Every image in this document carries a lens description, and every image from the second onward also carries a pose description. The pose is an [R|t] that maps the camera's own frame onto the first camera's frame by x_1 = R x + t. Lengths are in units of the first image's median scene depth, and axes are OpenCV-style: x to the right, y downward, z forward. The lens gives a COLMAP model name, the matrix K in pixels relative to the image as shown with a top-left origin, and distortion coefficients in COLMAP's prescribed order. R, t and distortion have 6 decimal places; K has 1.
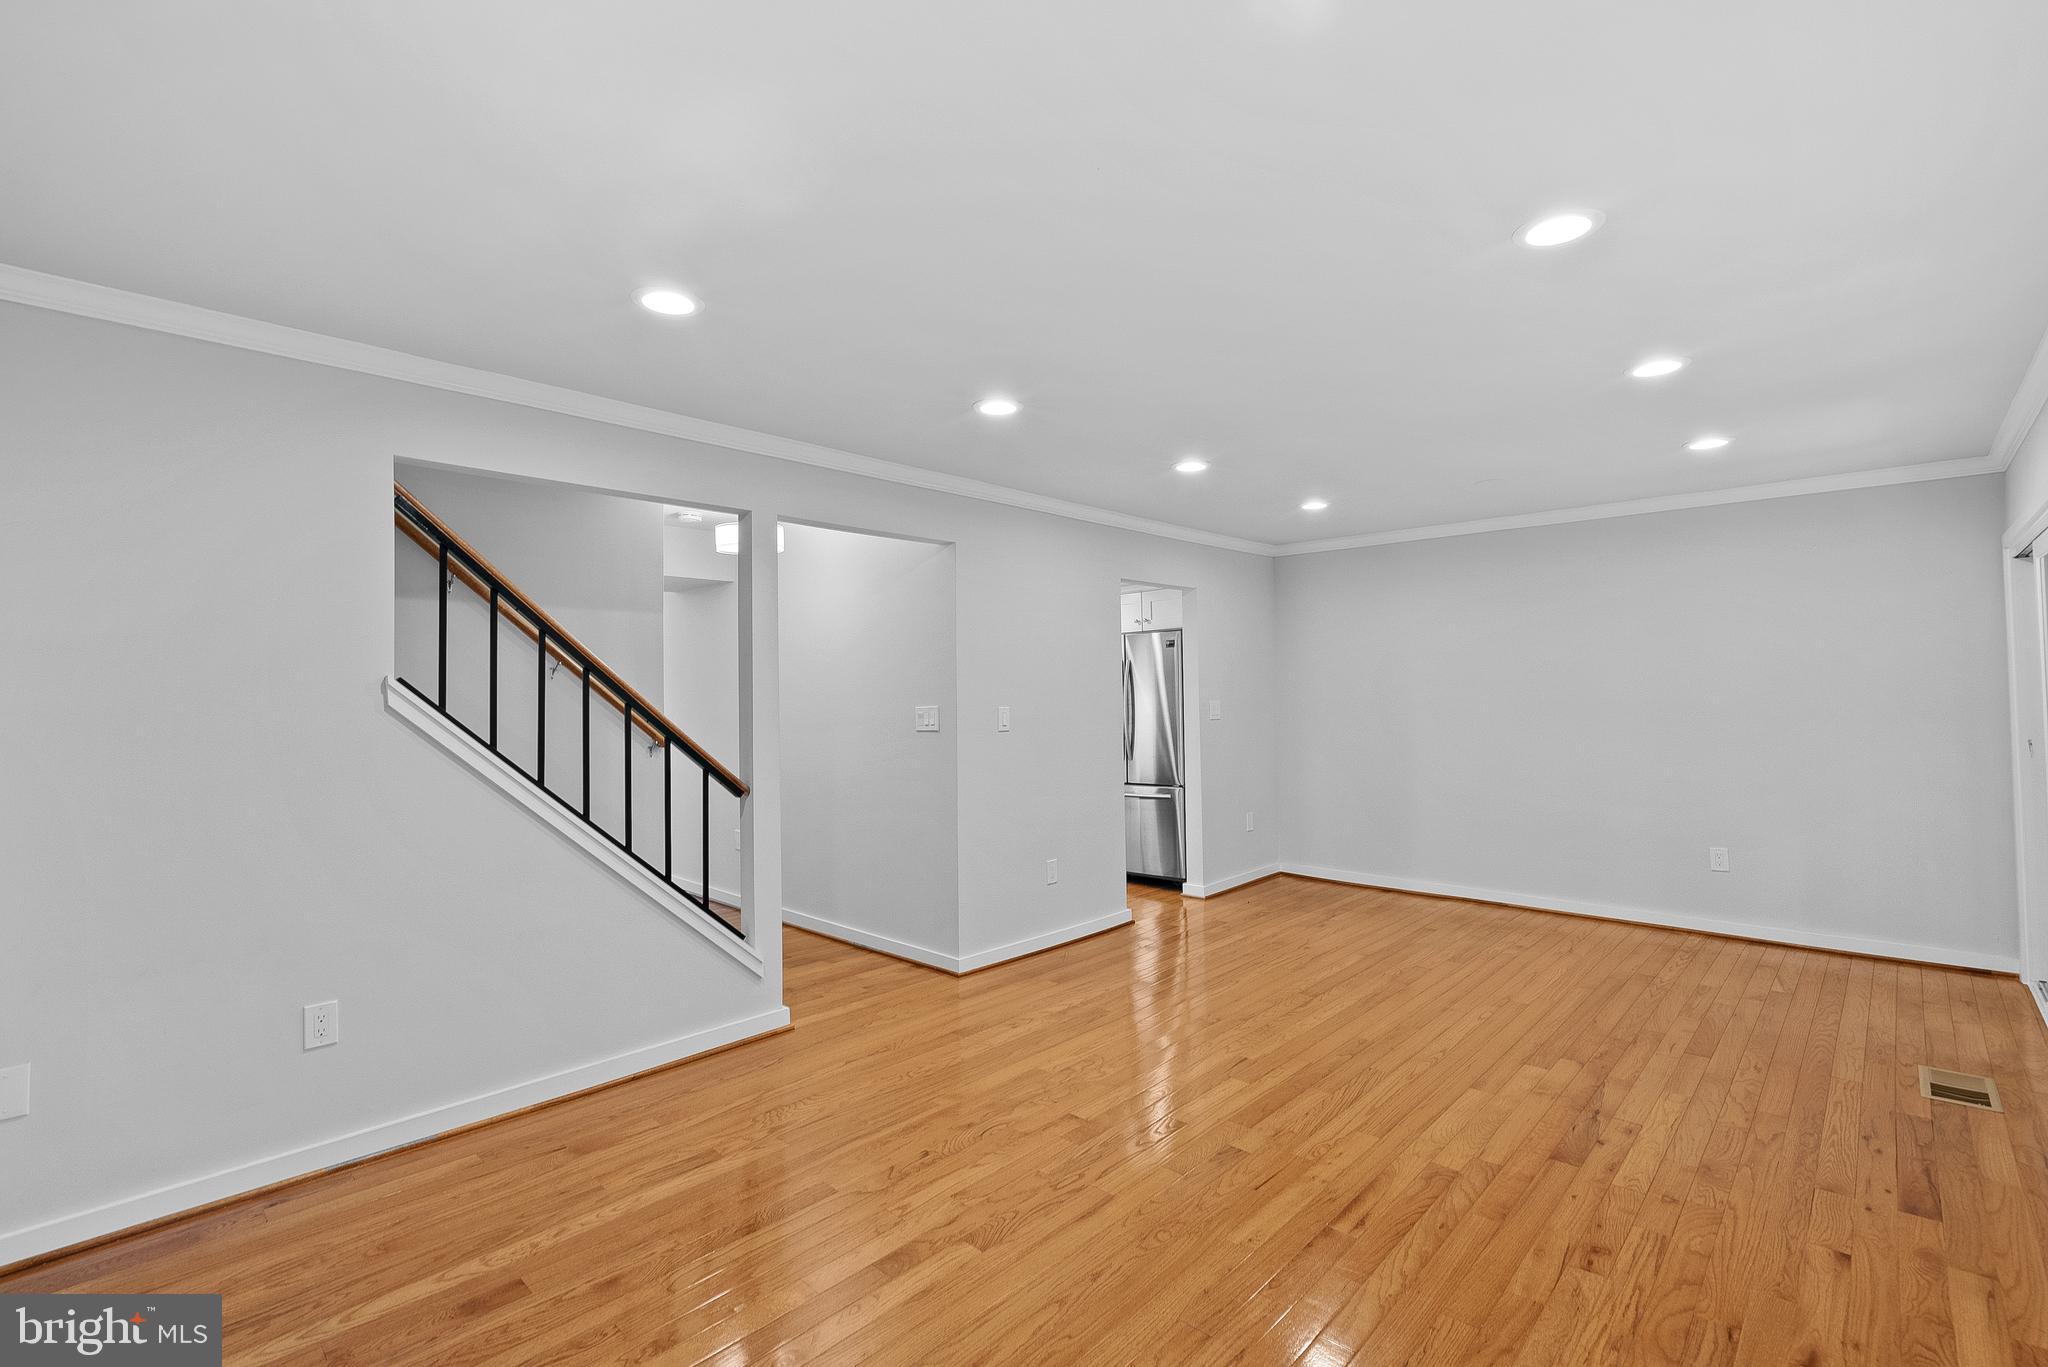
lens RADIAL K [[924.5, 0, 1022.4], [0, 924.5, 676.5], [0, 0, 1]] dist [-0.001833, 0.000551]
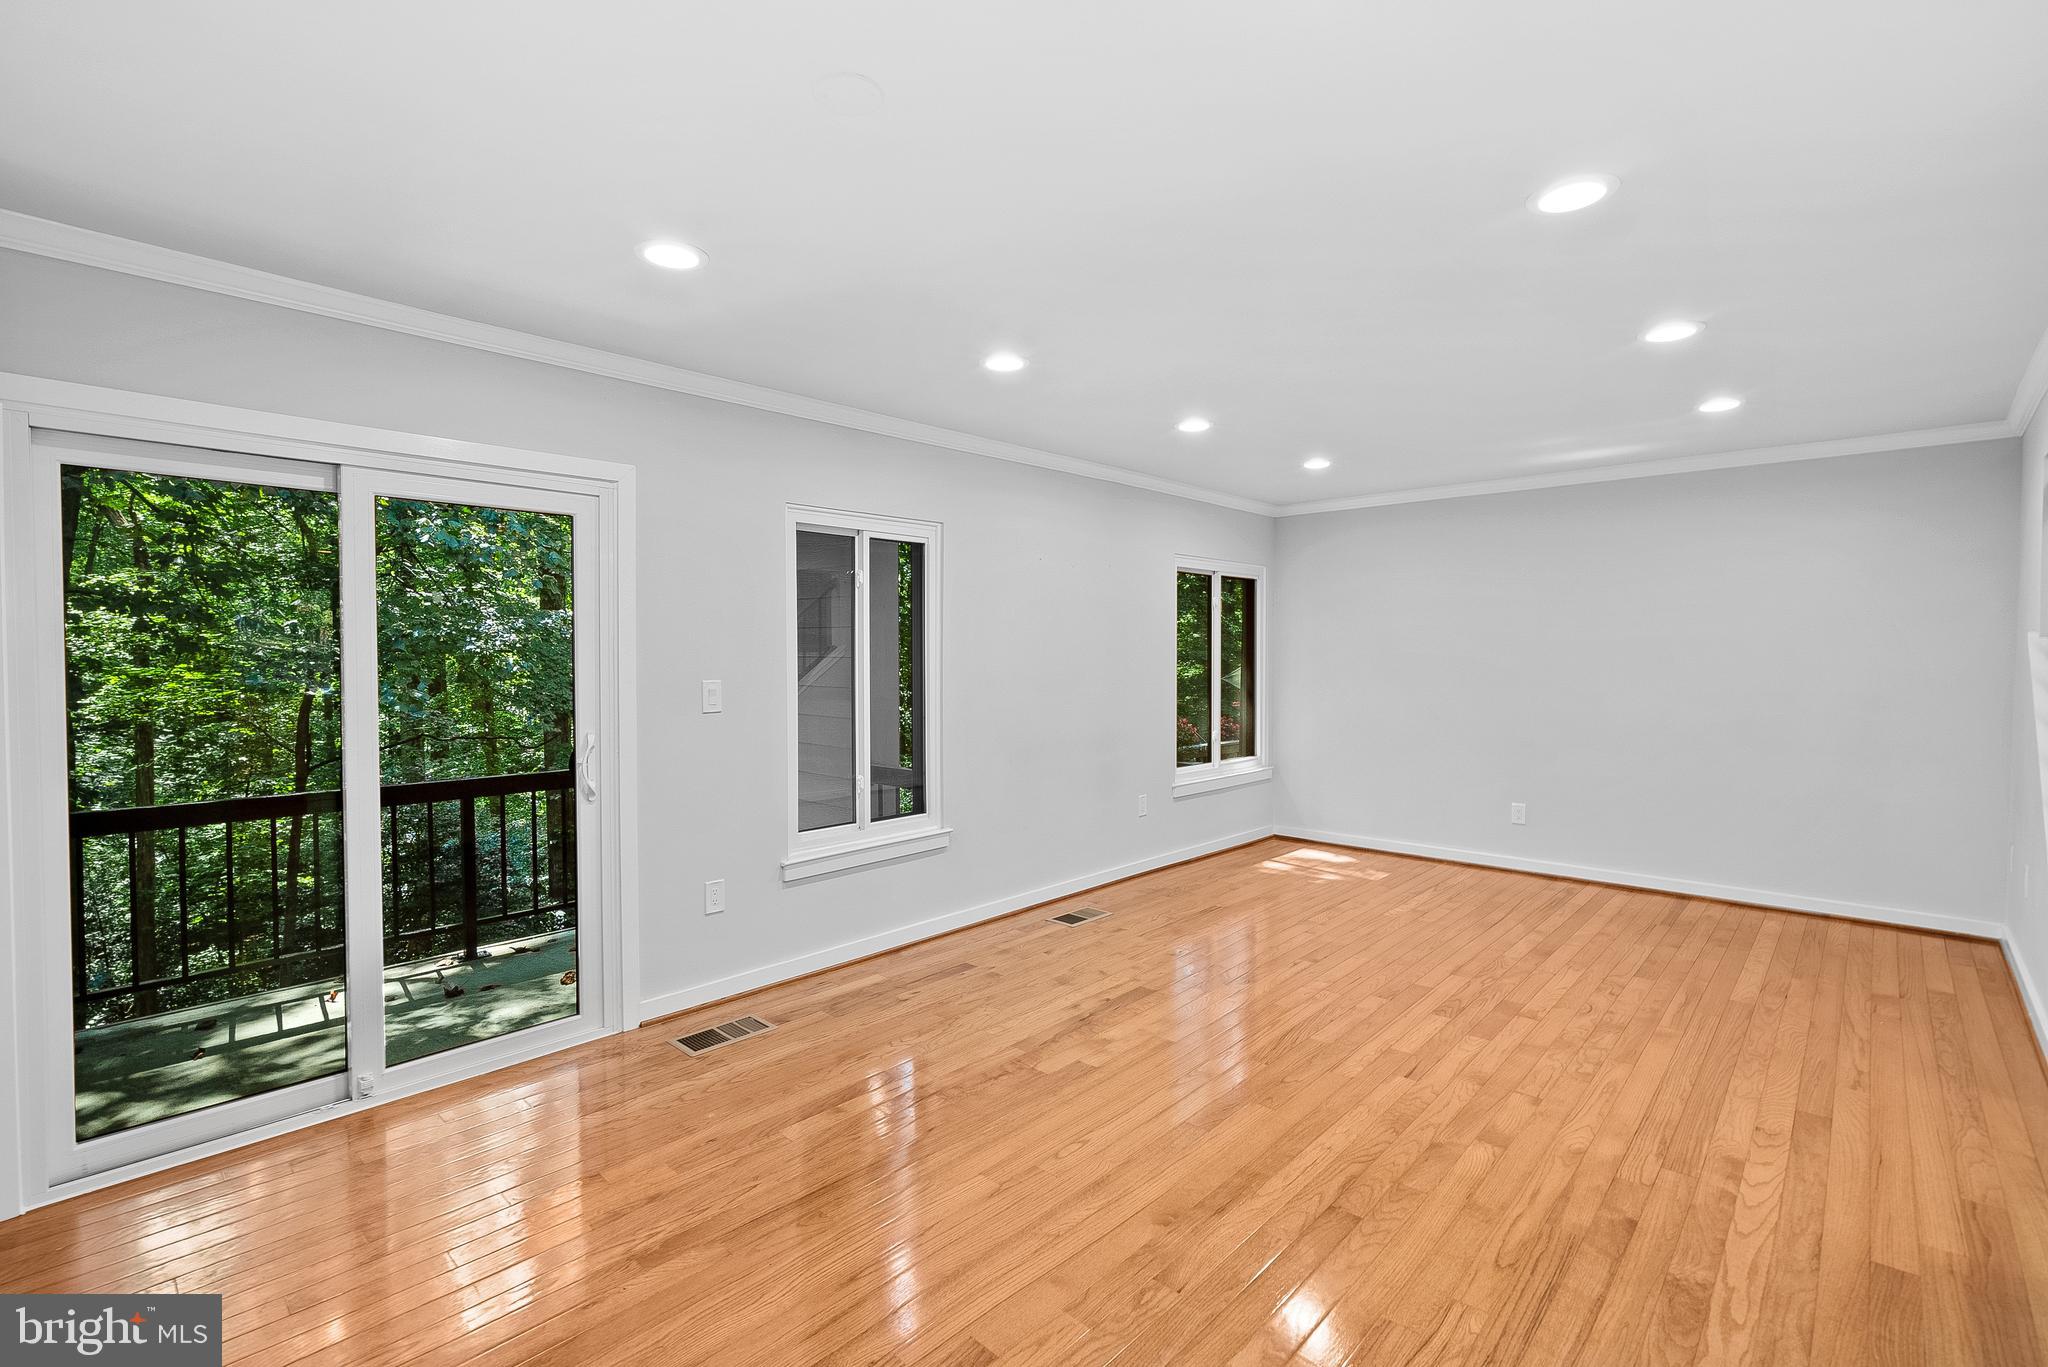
lens RADIAL K [[937.8, 0, 1022.4], [0, 937.8, 678.4], [0, 0, 1]] dist [0.000111, 0.000069]
pose [[-0.999809, 0.015390, -0.012032, 0.633824], [0.015358, 0.999878, 0.002780, 0.033946], [0.012073, 0.002595, -0.999924, 1.958598]]
